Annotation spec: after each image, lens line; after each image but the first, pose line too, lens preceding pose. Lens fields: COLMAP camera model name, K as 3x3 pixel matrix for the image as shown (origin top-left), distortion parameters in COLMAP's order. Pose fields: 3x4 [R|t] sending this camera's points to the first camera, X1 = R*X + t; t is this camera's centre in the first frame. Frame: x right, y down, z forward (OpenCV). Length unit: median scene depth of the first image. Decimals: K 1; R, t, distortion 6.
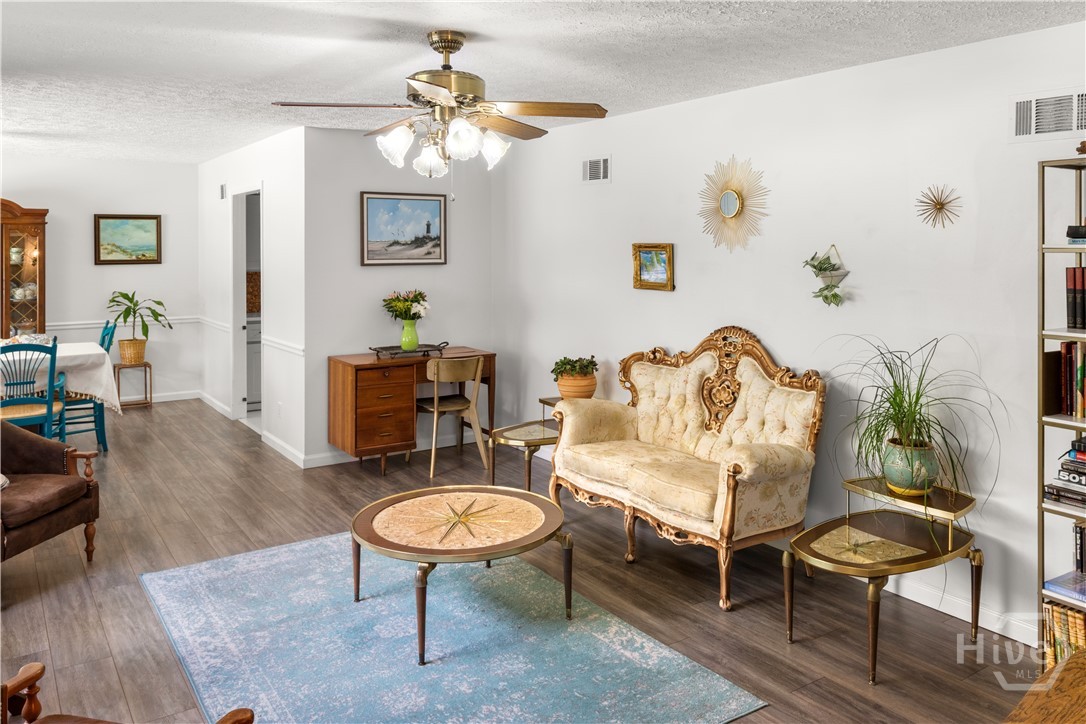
lens RADIAL K [[801.0, 0, 543.0], [0, 801.0, 362.0], [0, 0, 1]] dist [0.008801, 0.000310]
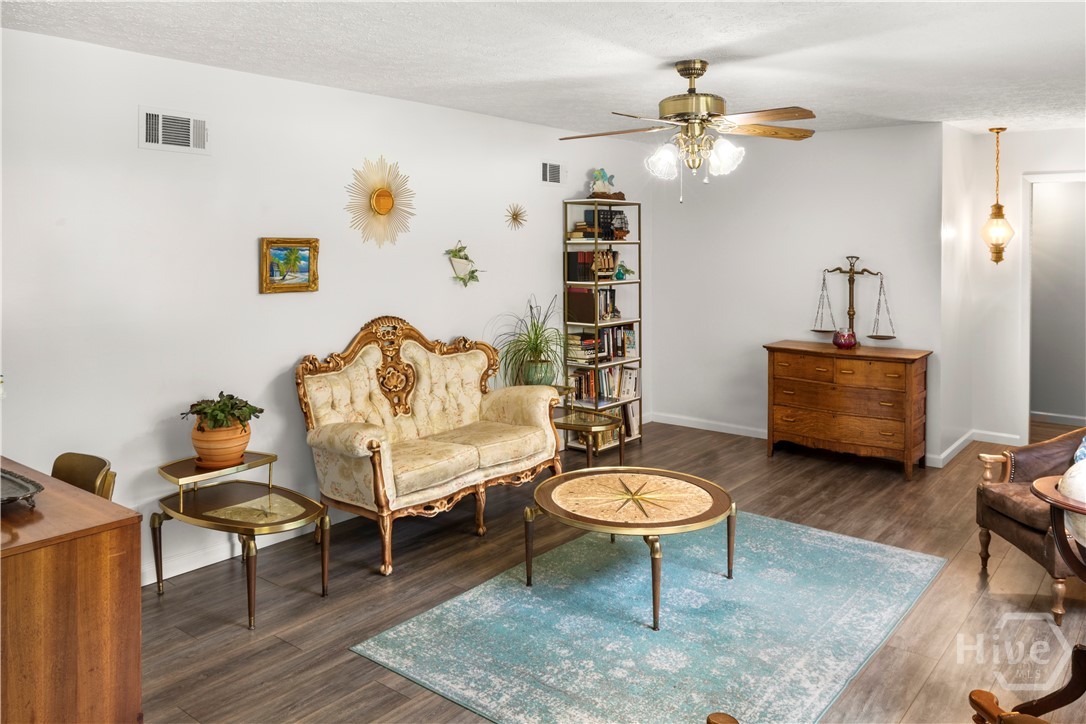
lens RADIAL K [[815.1, 0, 543.0], [0, 815.1, 362.0], [0, 0, 1]] dist [0.042932, 0.003934]
pose [[-0.282914, -0.150411, 0.947278, -0.885420], [0.130118, 0.972479, 0.193273, -0.171967], [-0.950278, 0.177938, -0.255556, 1.109777]]
